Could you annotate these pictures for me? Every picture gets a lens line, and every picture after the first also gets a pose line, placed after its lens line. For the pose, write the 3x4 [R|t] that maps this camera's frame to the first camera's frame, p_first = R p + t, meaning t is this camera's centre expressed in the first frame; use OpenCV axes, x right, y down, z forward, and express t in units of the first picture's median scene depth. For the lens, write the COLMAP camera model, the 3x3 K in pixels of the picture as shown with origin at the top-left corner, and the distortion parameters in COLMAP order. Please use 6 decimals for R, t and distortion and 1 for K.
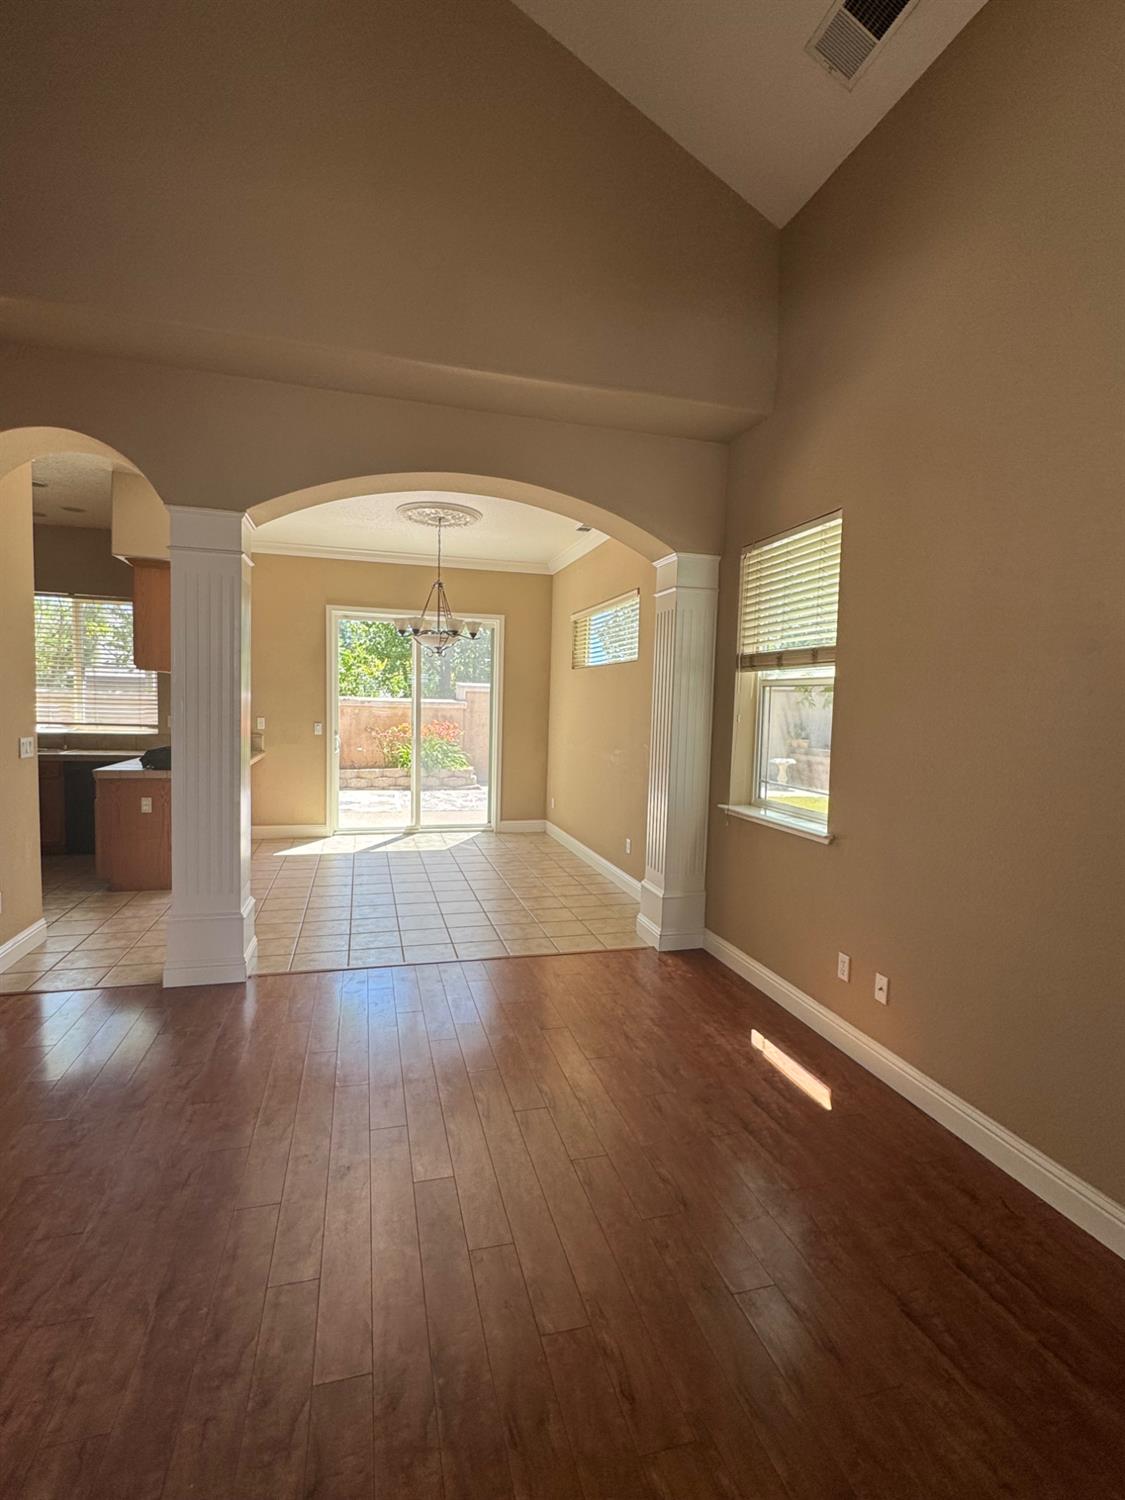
lens RADIAL K [[700.0, 0, 559.8], [0, 700.0, 749.0], [0, 0, 1]] dist [-0.000908, 0.000344]
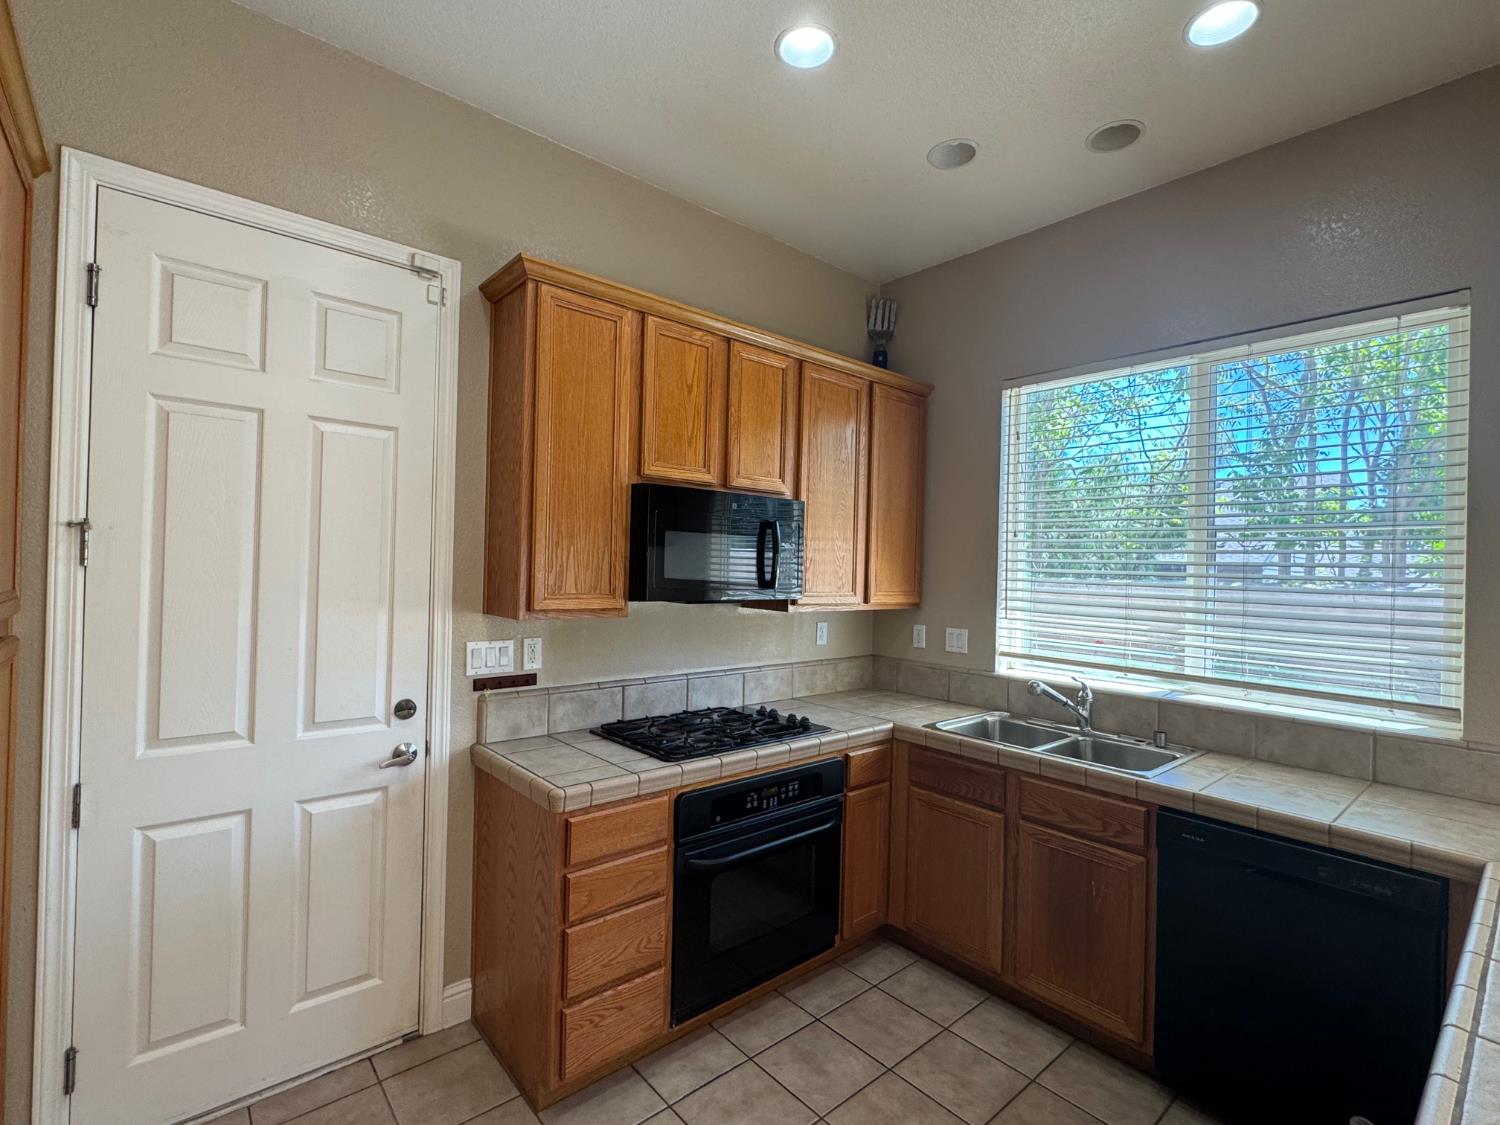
lens RADIAL K [[700.0, 0, 750.8], [0, 700.0, 561.8], [0, 0, 1]] dist [-0.000908, 0.000344]
pose [[0.428008, -0.020404, -0.903544, -0.439485], [-0.077122, 0.995274, -0.059008, -0.056049], [0.900478, 0.094939, 0.424412, 0.605170]]
